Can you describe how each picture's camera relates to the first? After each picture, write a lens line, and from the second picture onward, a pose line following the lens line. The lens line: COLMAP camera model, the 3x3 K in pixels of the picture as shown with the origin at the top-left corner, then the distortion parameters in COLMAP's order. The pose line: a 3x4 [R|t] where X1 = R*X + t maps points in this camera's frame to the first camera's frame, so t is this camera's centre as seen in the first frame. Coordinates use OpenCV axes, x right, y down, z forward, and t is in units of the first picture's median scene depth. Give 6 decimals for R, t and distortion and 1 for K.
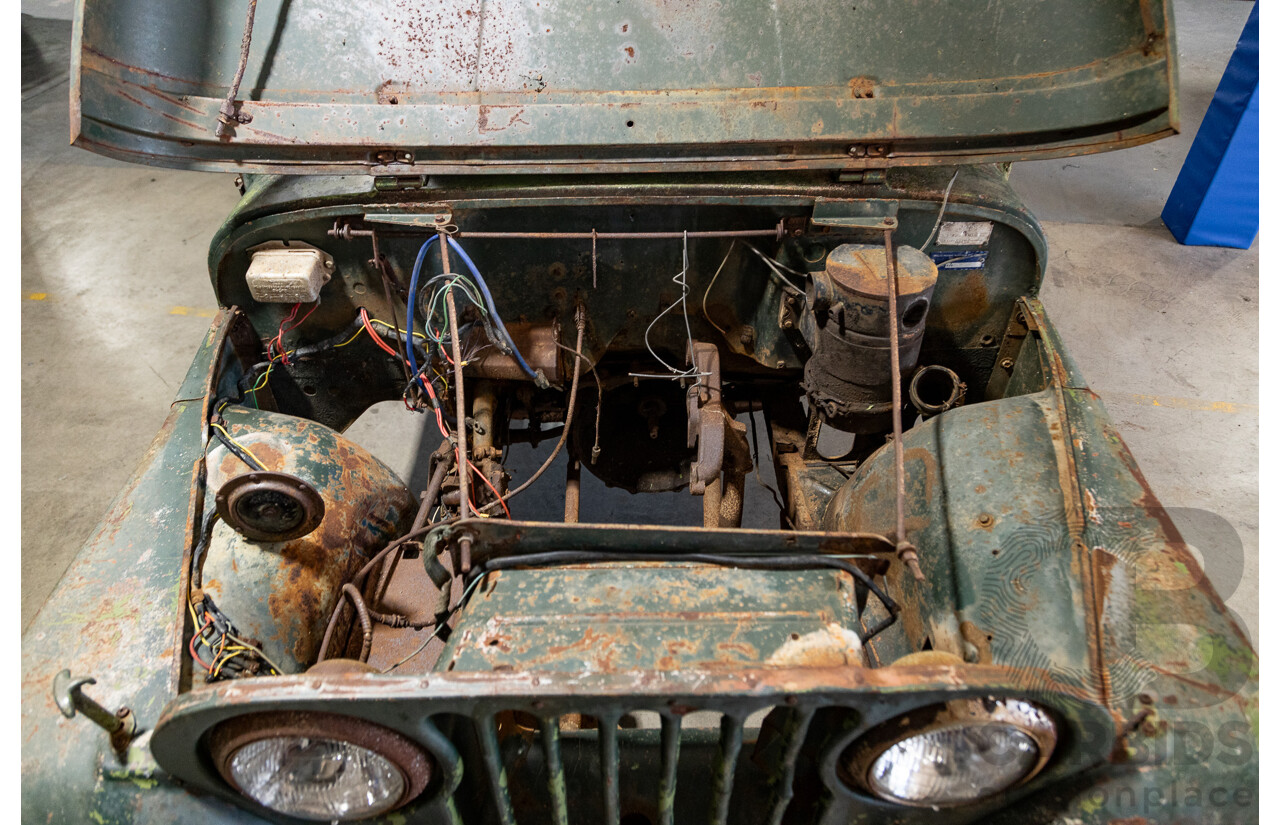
lens RADIAL K [[842.0, 0, 640.9], [0, 842.0, 415.0], [0, 0, 1]] dist [0.008049, 0.009360]
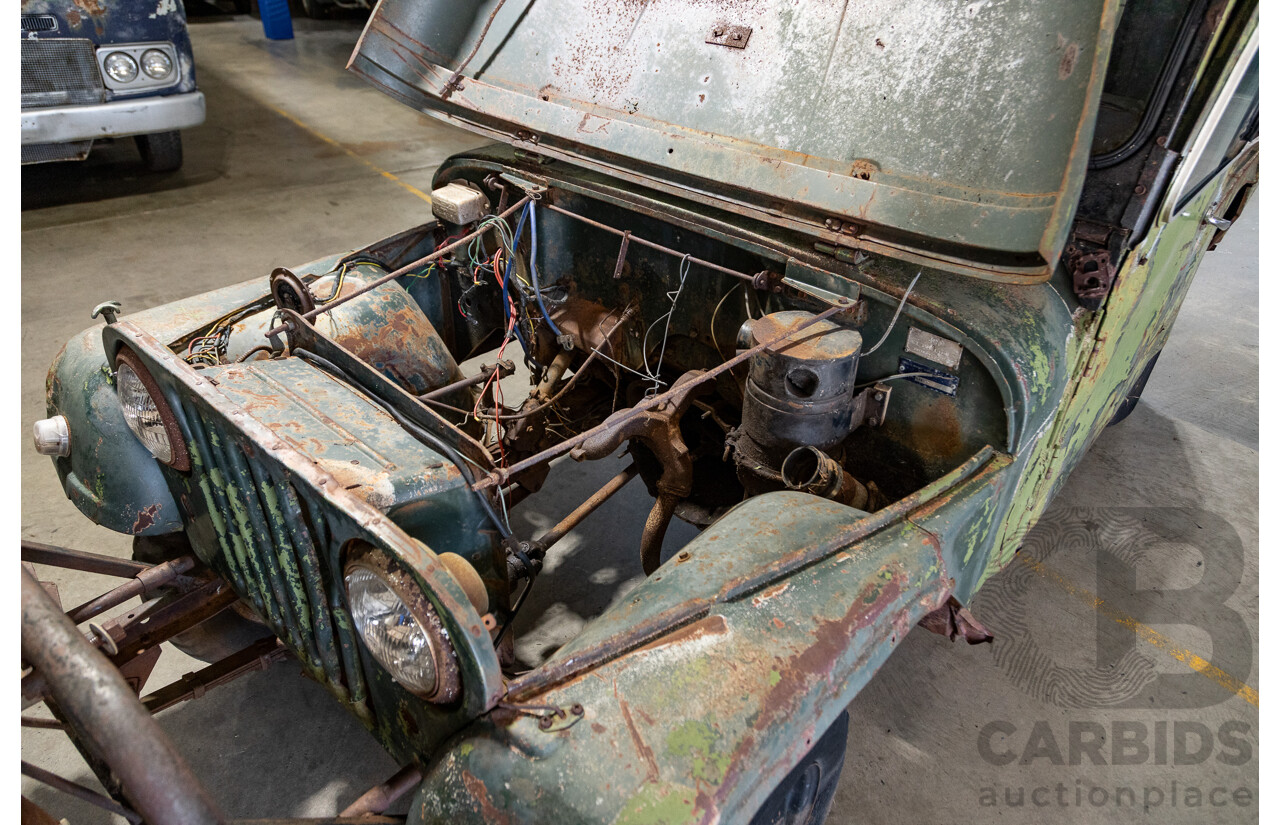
lens RADIAL K [[842.0, 0, 635.7], [0, 842.0, 409.2], [0, 0, 1]] dist [0.008049, 0.009360]
pose [[0.730831, 0.384721, -0.563804, 0.735668], [-0.468120, 0.883657, -0.003824, 0.001683], [0.496738, 0.266723, 0.825899, 0.094464]]
